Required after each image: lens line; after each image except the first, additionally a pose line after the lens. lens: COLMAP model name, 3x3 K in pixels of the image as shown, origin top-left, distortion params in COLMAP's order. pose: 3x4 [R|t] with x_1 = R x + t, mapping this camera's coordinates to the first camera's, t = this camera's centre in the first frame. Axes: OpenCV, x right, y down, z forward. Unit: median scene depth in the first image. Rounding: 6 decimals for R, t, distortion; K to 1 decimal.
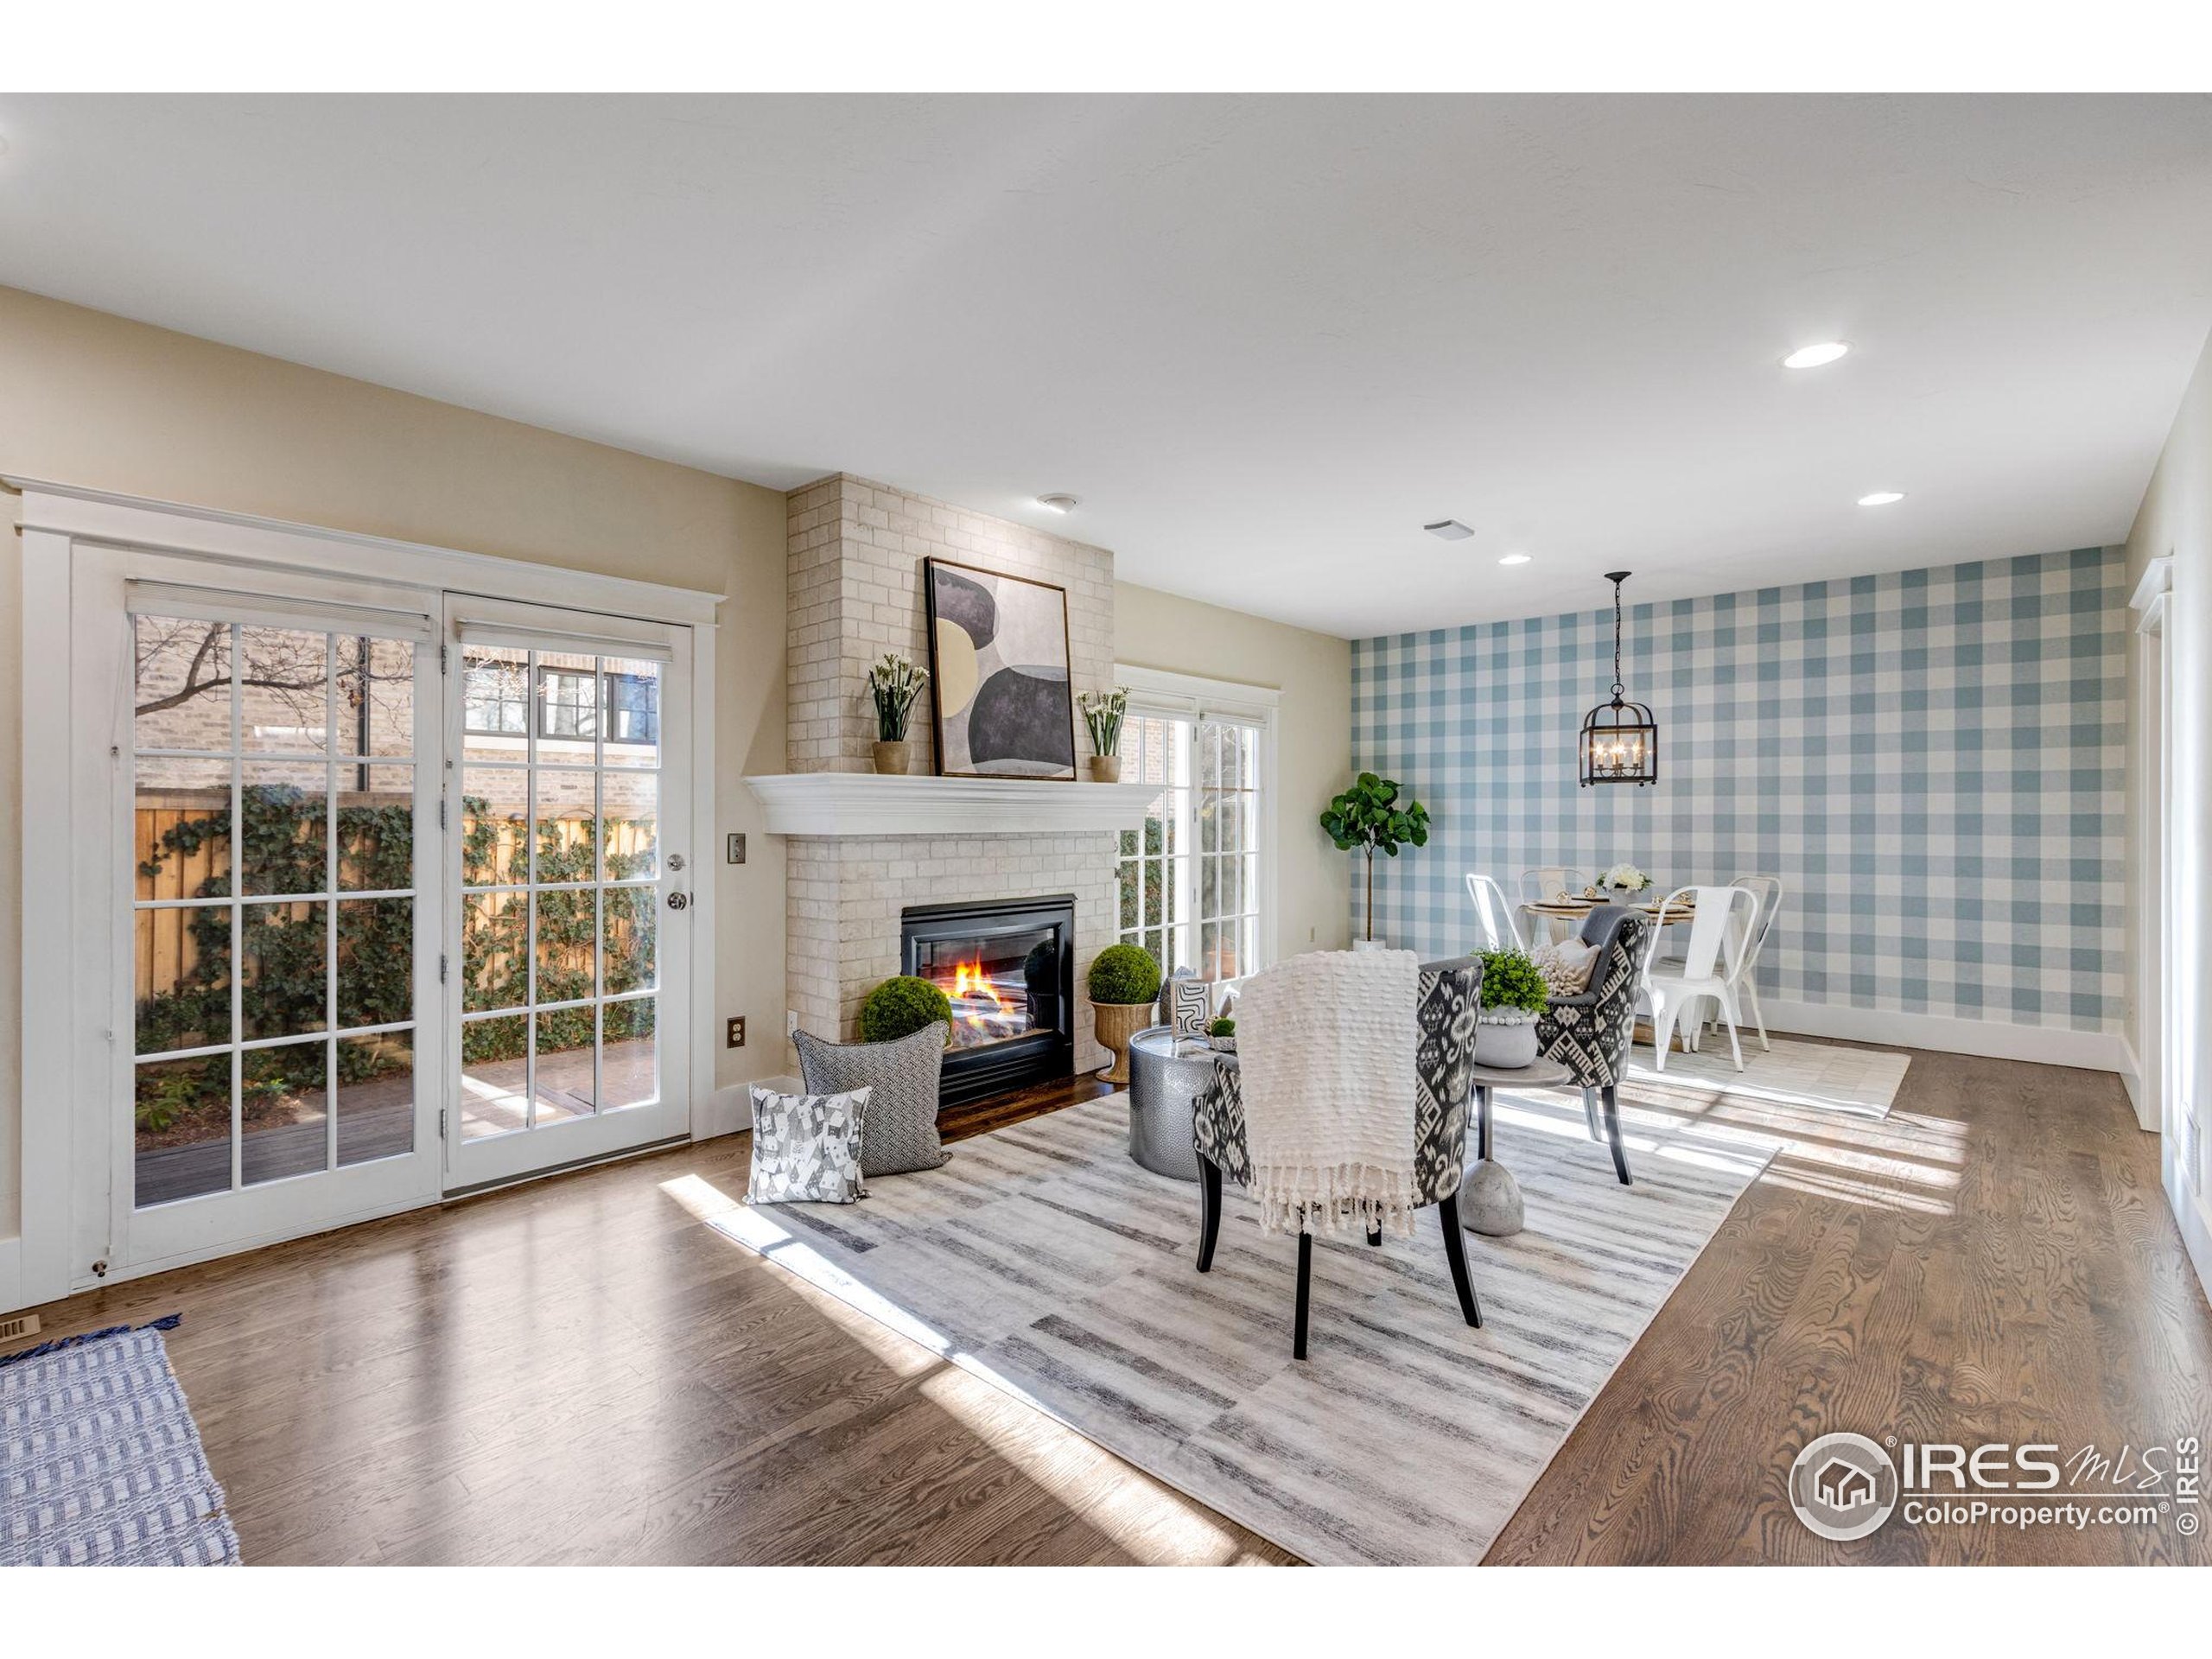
lens RADIAL K [[1019.8, 0, 1110.2], [0, 1019.8, 821.4], [0, 0, 1]] dist [0.000701, 0.000008]
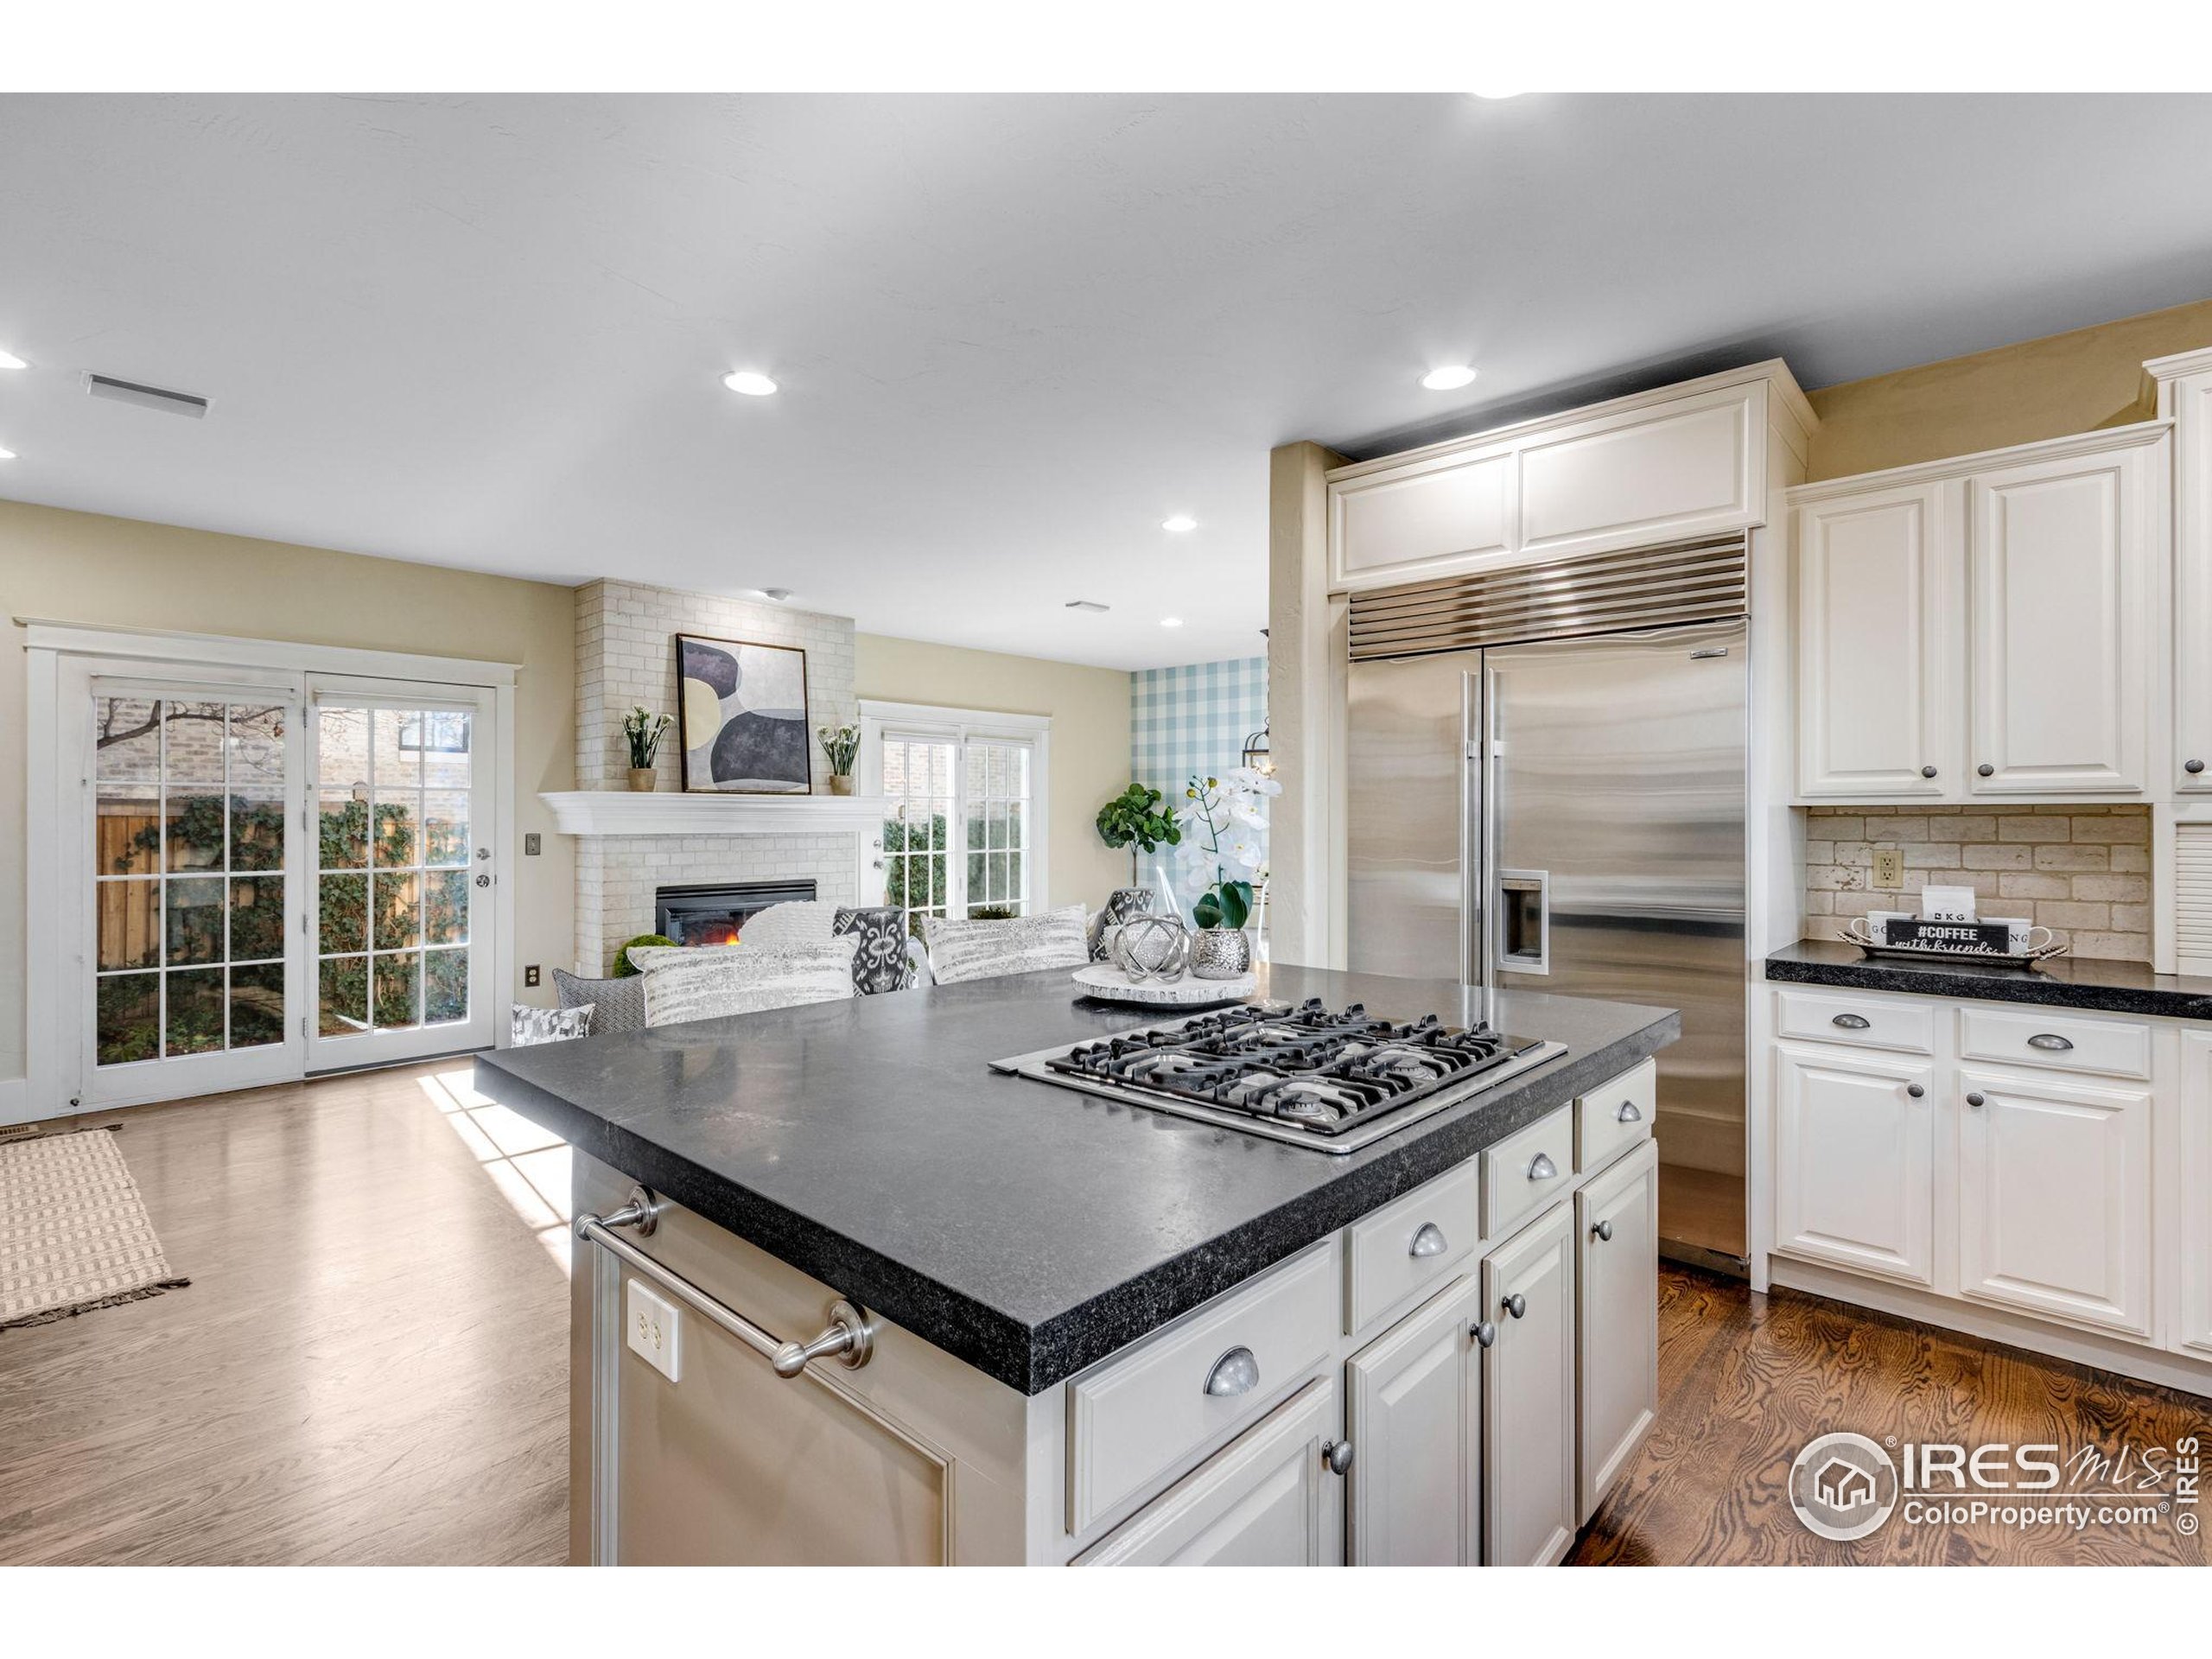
lens RADIAL K [[1037.4, 0, 1116.7], [0, 1037.4, 821.9], [0, 0, 1]] dist [0.001066, -0.000865]
pose [[0.999996, -0.001069, -0.002767, 0.369077], [0.001066, 0.999999, -0.001327, -0.001425], [0.002769, 0.001324, 0.999995, -0.354754]]
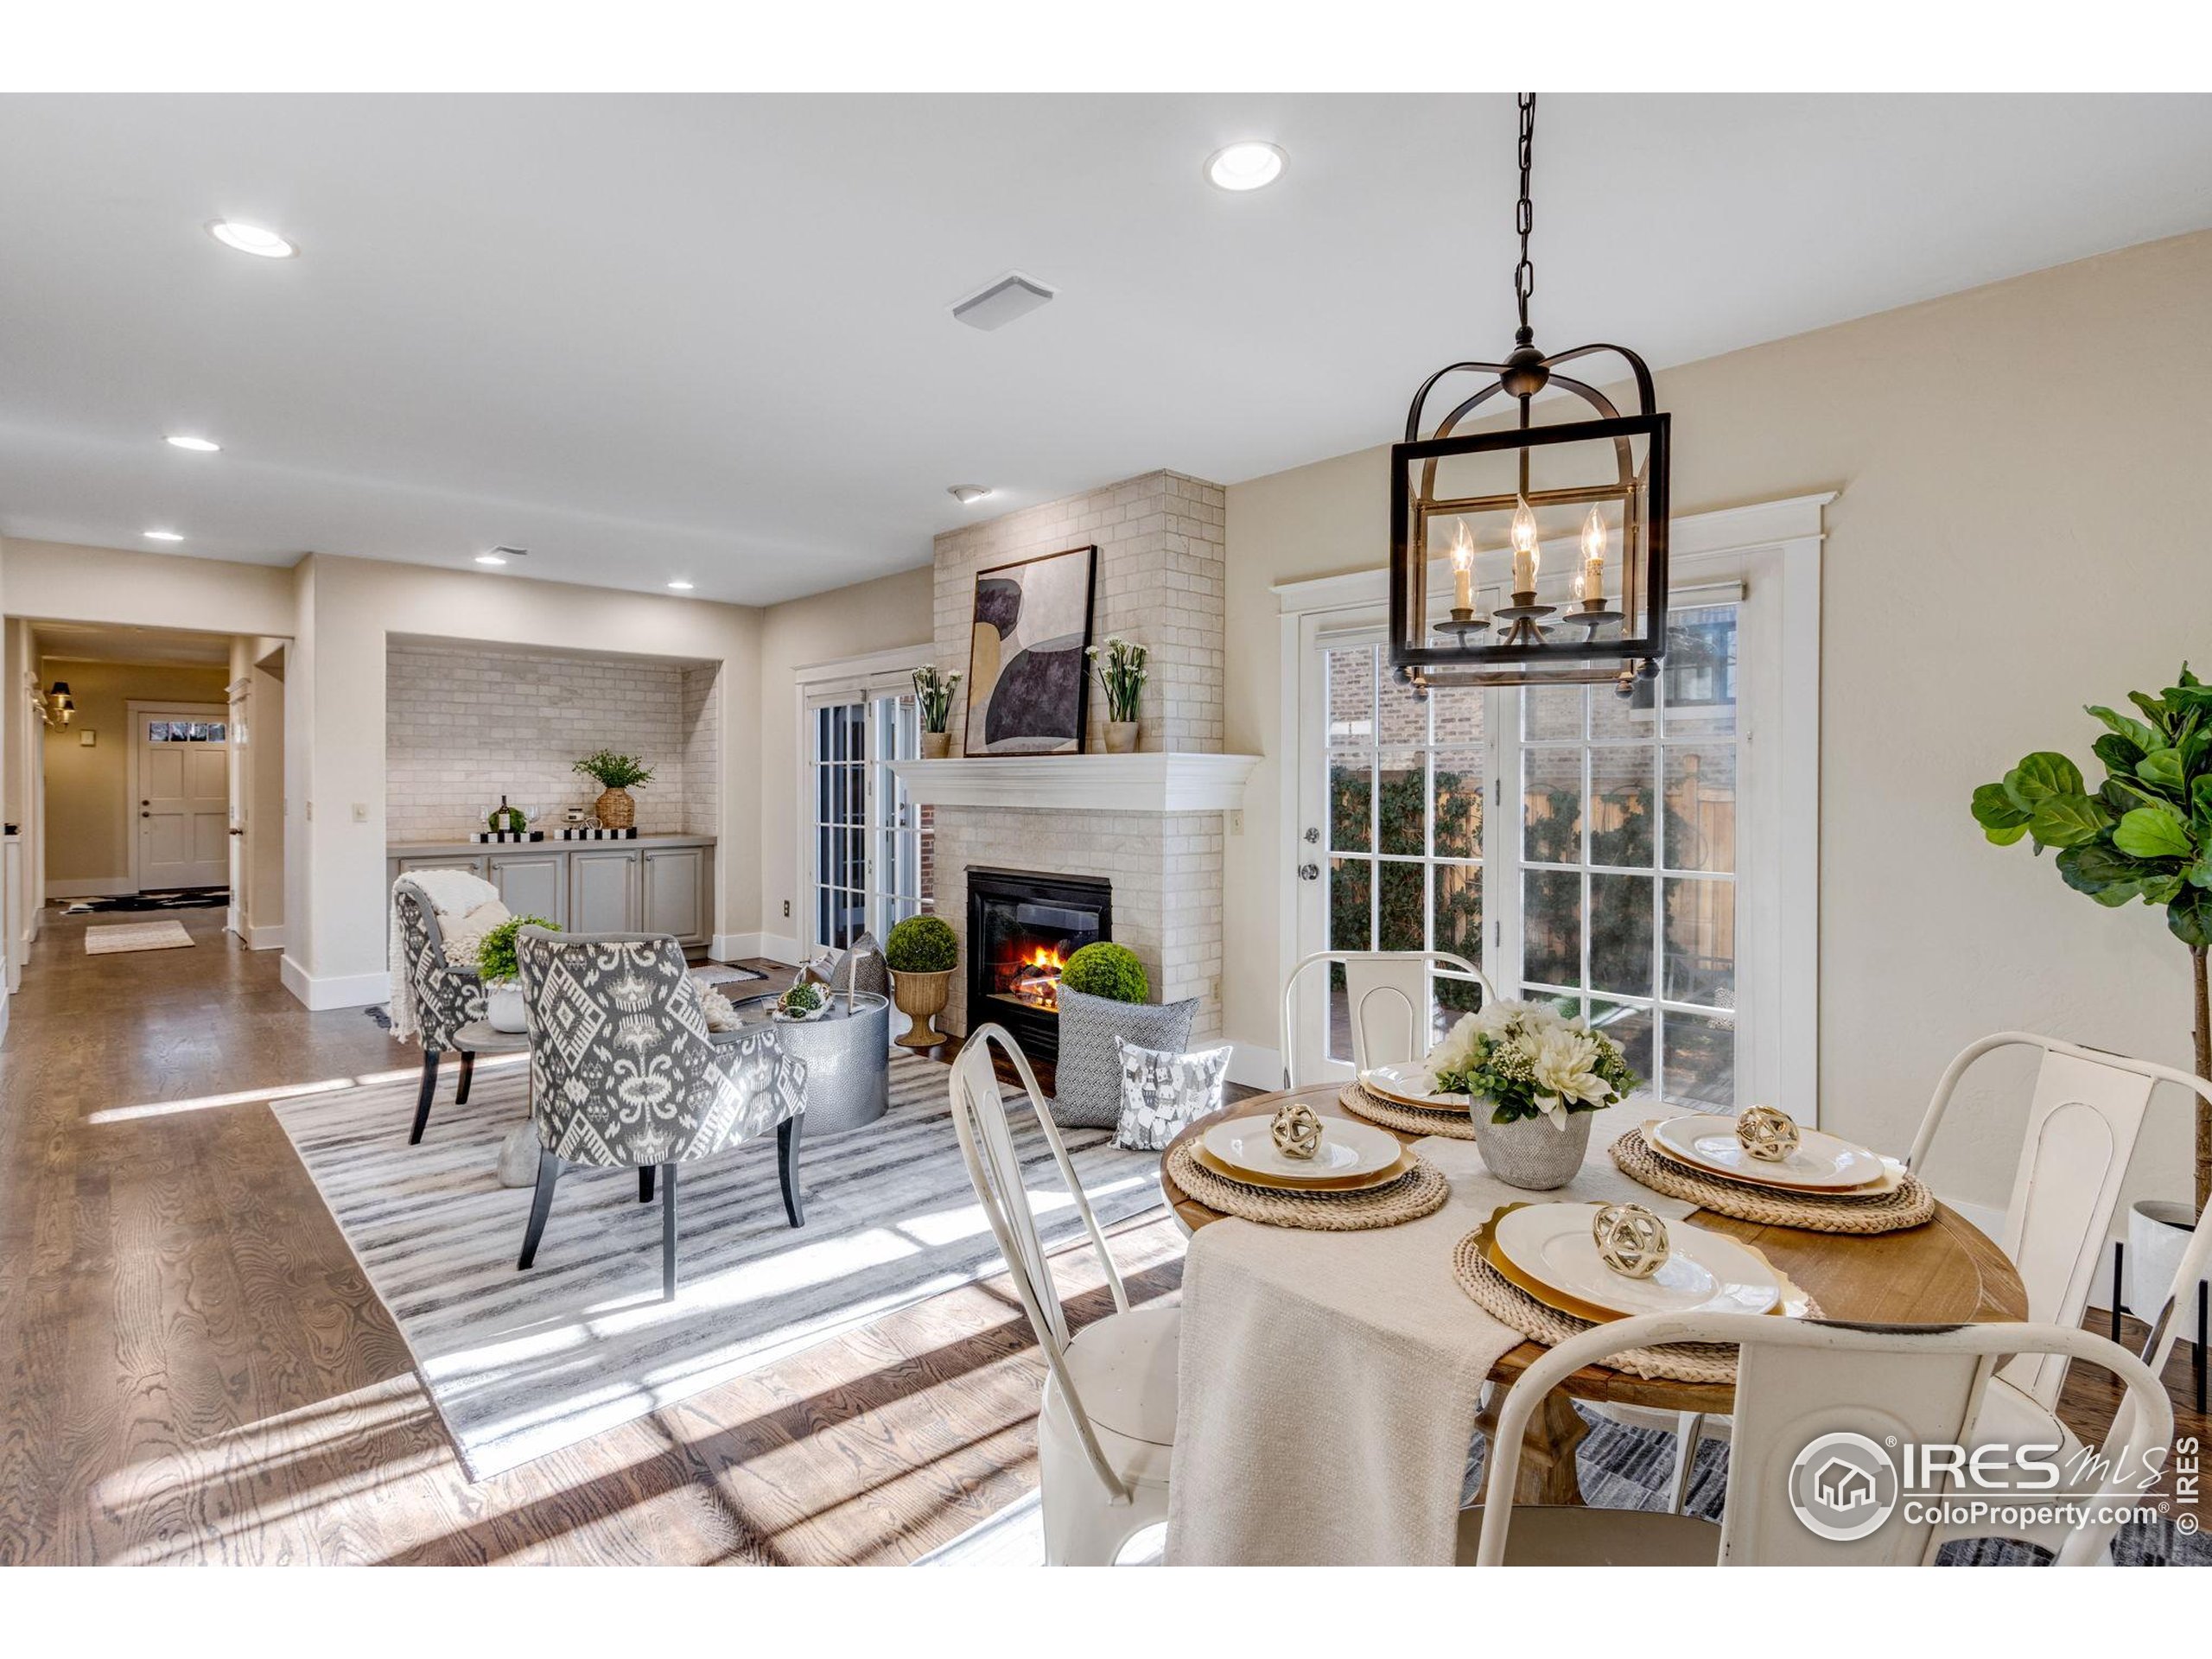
lens RADIAL K [[1063.1, 0, 1107.1], [0, 1063.1, 819.3], [0, 0, 1]] dist [0.001475, -0.000159]
pose [[-0.075471, 0.031686, -0.996644, 0.926935], [-0.010106, 0.999419, 0.032540, -0.012214], [0.997097, 0.012528, -0.075107, 1.099335]]
